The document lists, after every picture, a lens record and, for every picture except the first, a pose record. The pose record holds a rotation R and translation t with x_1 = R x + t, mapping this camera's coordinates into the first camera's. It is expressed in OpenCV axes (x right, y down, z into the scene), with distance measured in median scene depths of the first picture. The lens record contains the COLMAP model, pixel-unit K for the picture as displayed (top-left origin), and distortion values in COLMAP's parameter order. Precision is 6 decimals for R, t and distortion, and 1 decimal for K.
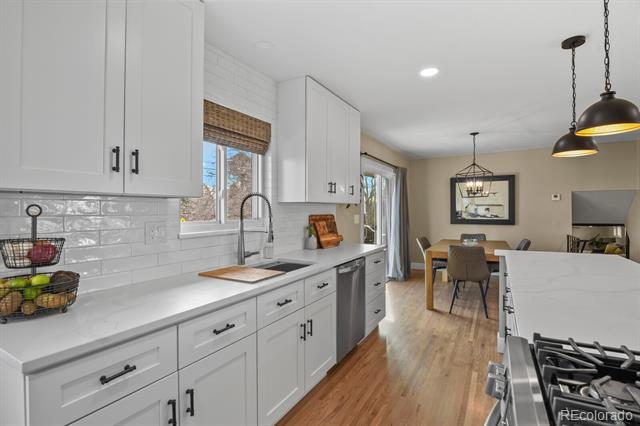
lens RADIAL K [[312.1, 0, 321.0], [0, 312.1, 211.7], [0, 0, 1]] dist [-0.008889, -0.003366]
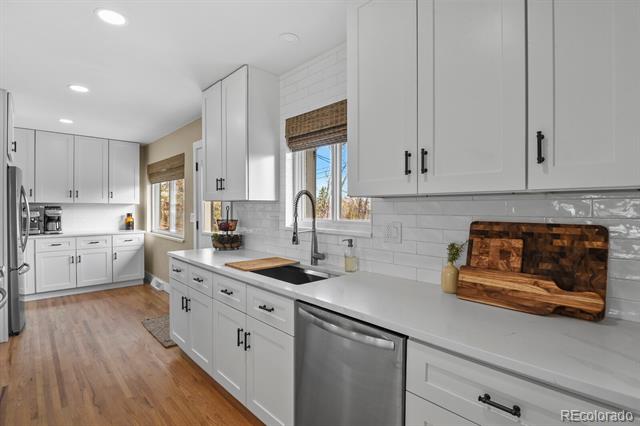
lens RADIAL K [[312.1, 0, 323.0], [0, 312.1, 209.8], [0, 0, 1]] dist [-0.008889, -0.003366]
pose [[-0.287442, 0.005346, -0.957783, 0.467351], [-0.008717, 0.999928, 0.008198, -0.007675], [0.957758, 0.010706, -0.287375, 0.906999]]
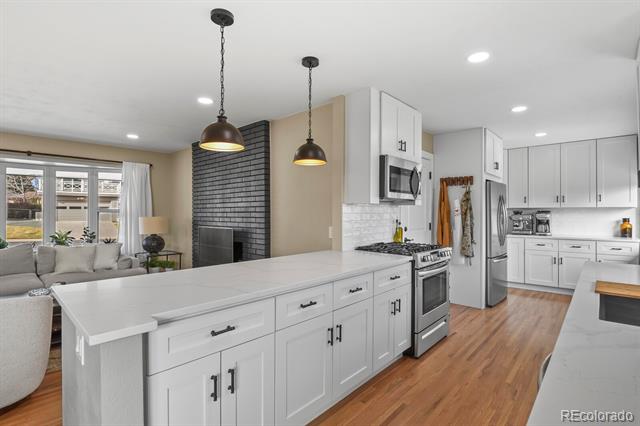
lens RADIAL K [[312.1, 0, 323.1], [0, 312.1, 211.5], [0, 0, 1]] dist [-0.008889, -0.003366]
pose [[-0.976974, 0.001884, 0.213349, 0.293585], [0.002721, 0.999990, 0.003628, -0.006783], [-0.213340, 0.004125, -0.976969, 1.068944]]
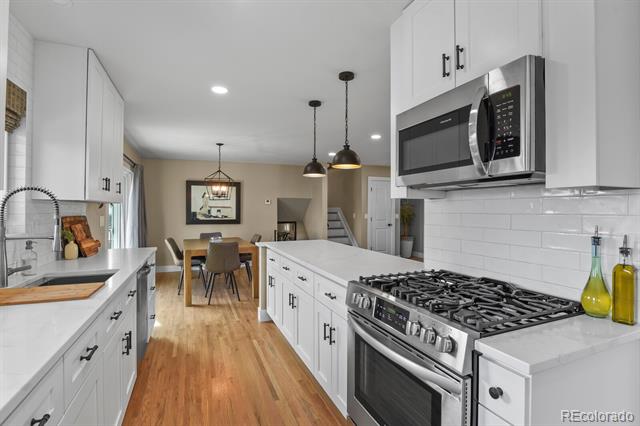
lens RADIAL K [[312.1, 0, 323.9], [0, 312.1, 212.9], [0, 0, 1]] dist [-0.008889, -0.003366]
pose [[0.612541, 0.002197, 0.790436, -0.252879], [-0.002421, 0.999997, -0.000903, 0.001102], [-0.790435, -0.001360, 0.612544, 0.001936]]
